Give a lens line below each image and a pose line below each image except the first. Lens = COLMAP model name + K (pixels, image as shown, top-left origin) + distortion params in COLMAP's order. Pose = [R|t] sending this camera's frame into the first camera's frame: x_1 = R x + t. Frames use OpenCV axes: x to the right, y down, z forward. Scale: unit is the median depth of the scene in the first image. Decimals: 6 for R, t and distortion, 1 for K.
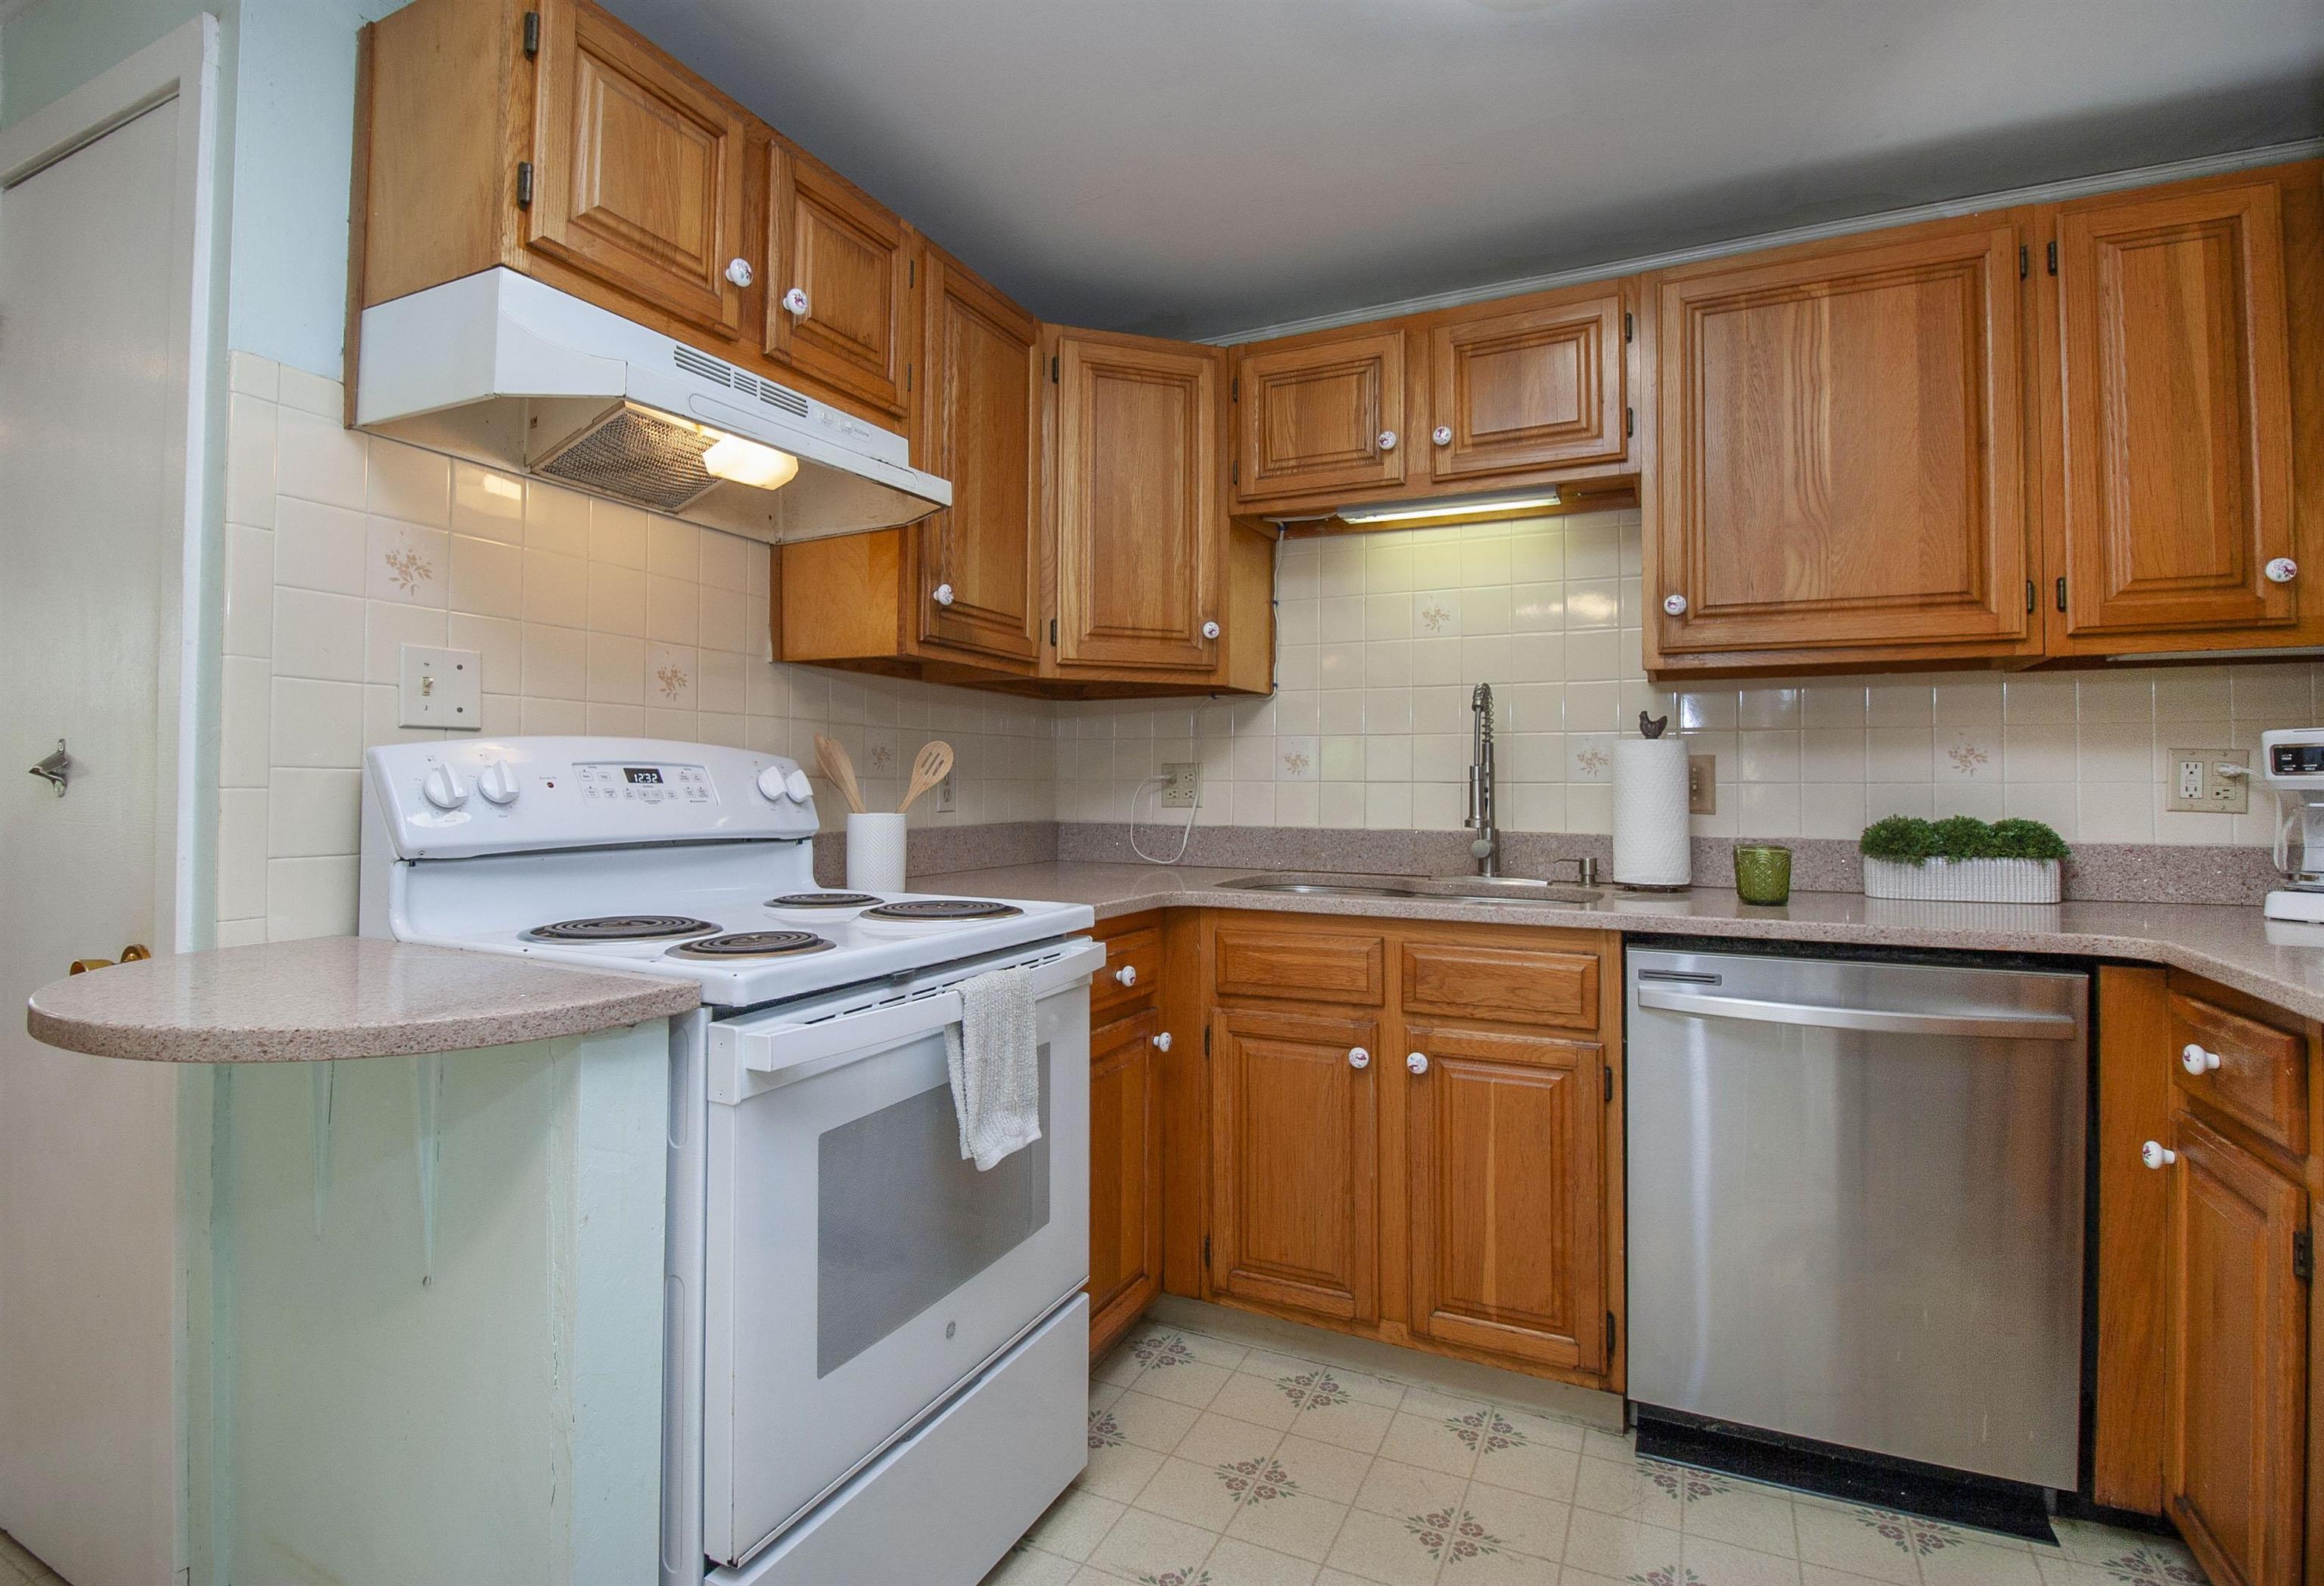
lens RADIAL K [[1128.4, 0, 1123.9], [0, 1128.4, 764.2], [0, 0, 1]] dist [-0.000493, -0.013325]
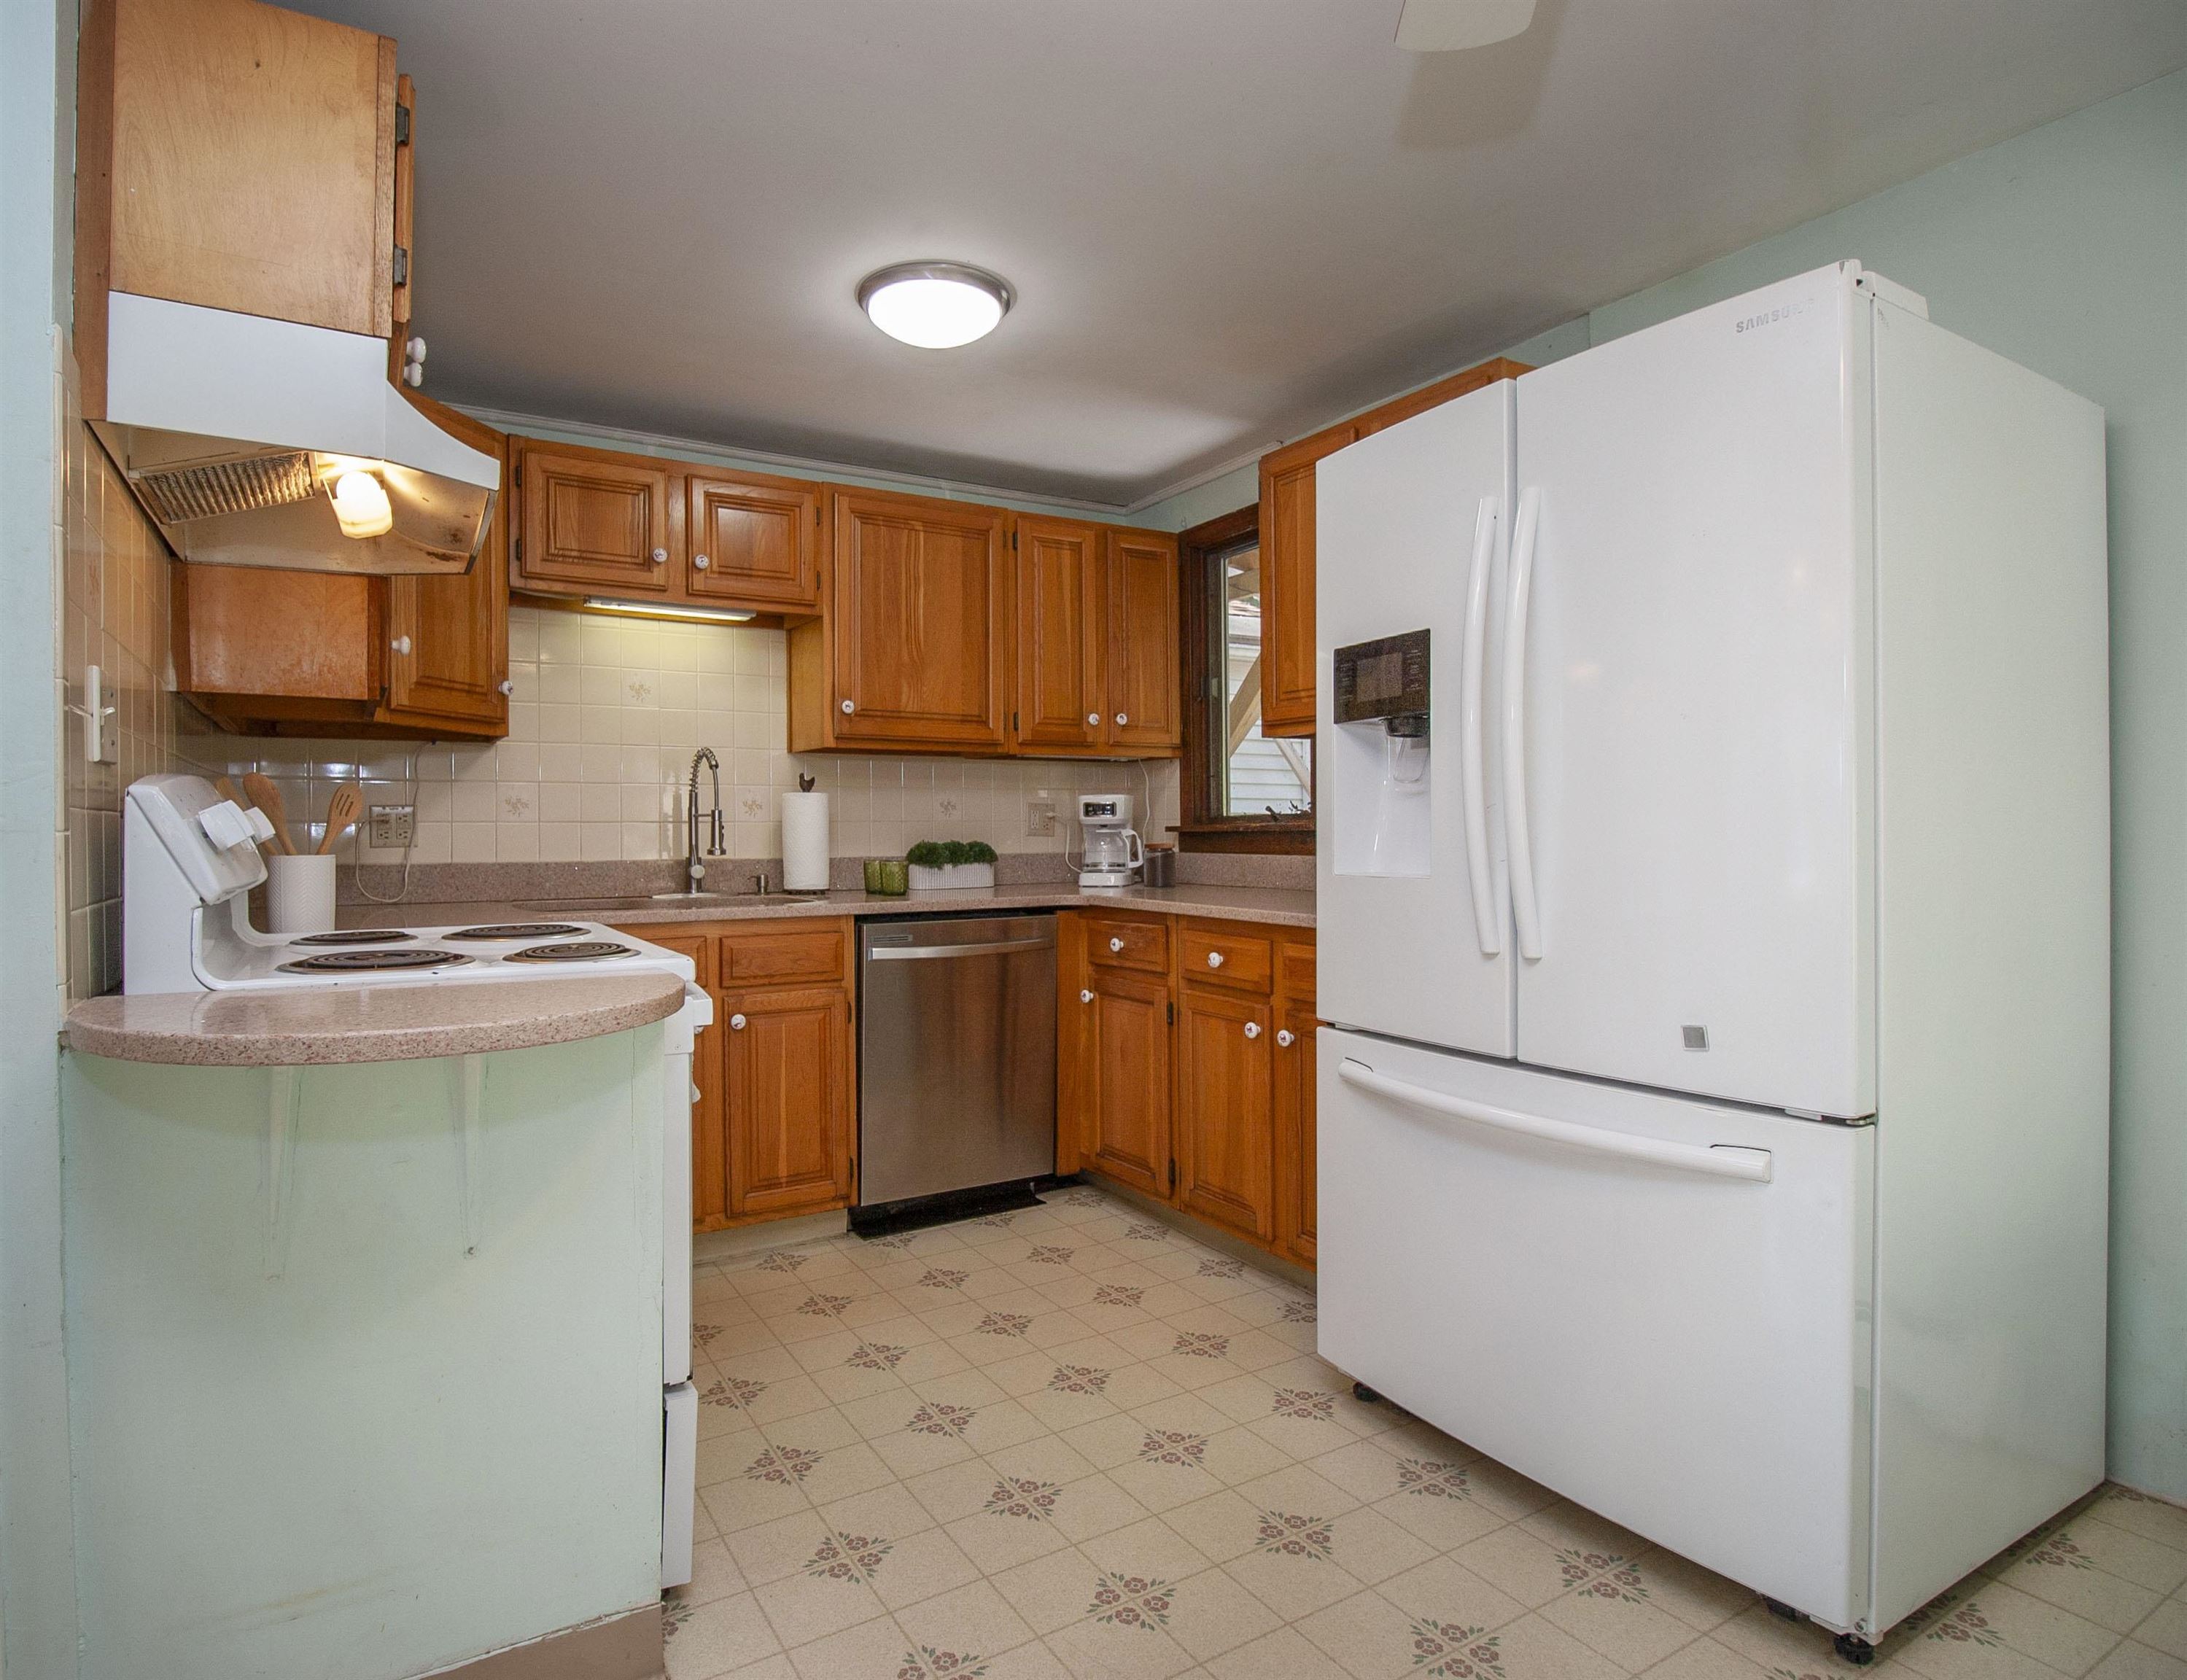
lens RADIAL K [[1162.7, 0, 980.5], [0, 1162.7, 833.6], [0, 0, 1]] dist [0.000734, -0.000099]
pose [[0.569097, -0.011374, 0.822192, -0.747668], [-0.009311, 0.999751, 0.020275, -0.001270], [-0.822218, -0.019194, 0.568849, -0.066257]]
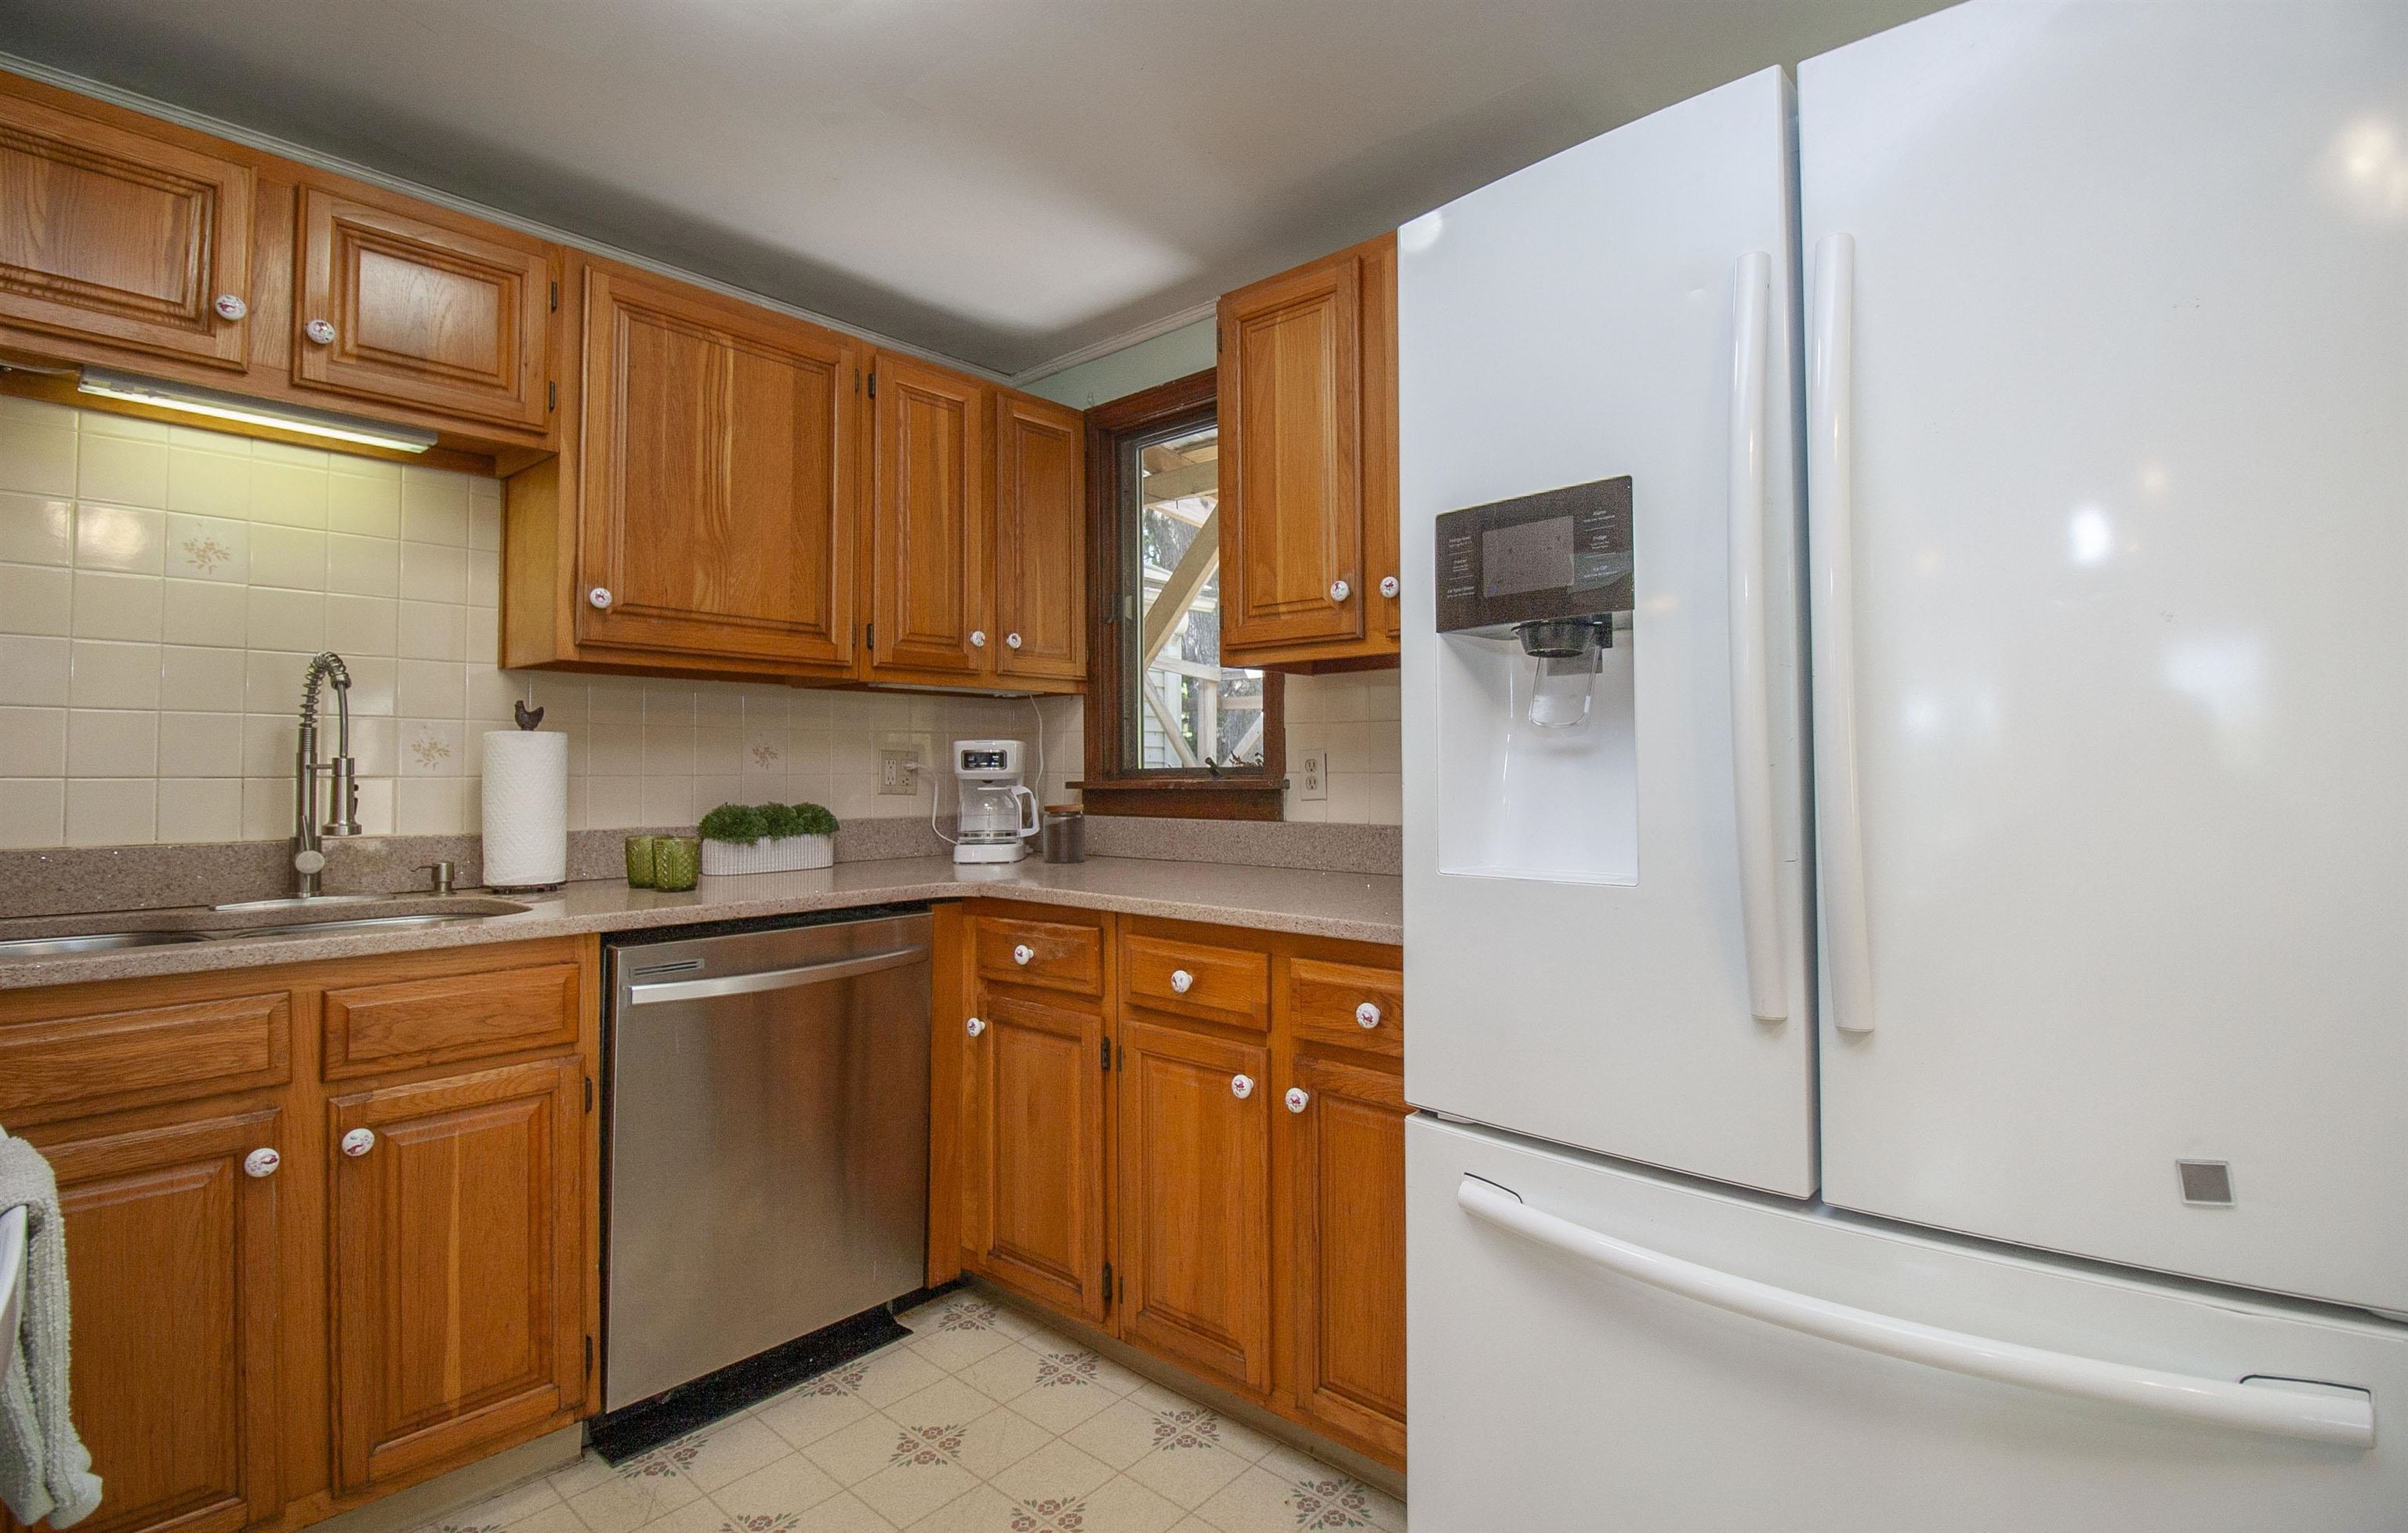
lens RADIAL K [[1129.2, 0, 1220.1], [0, 1129.2, 739.9], [0, 0, 1]] dist [-0.000594, -0.012283]
pose [[0.242920, 0.022350, 0.969789, -0.347286], [-0.016231, 0.999688, -0.018973, -0.006904], [-0.969911, -0.011131, 0.243207, 0.236650]]
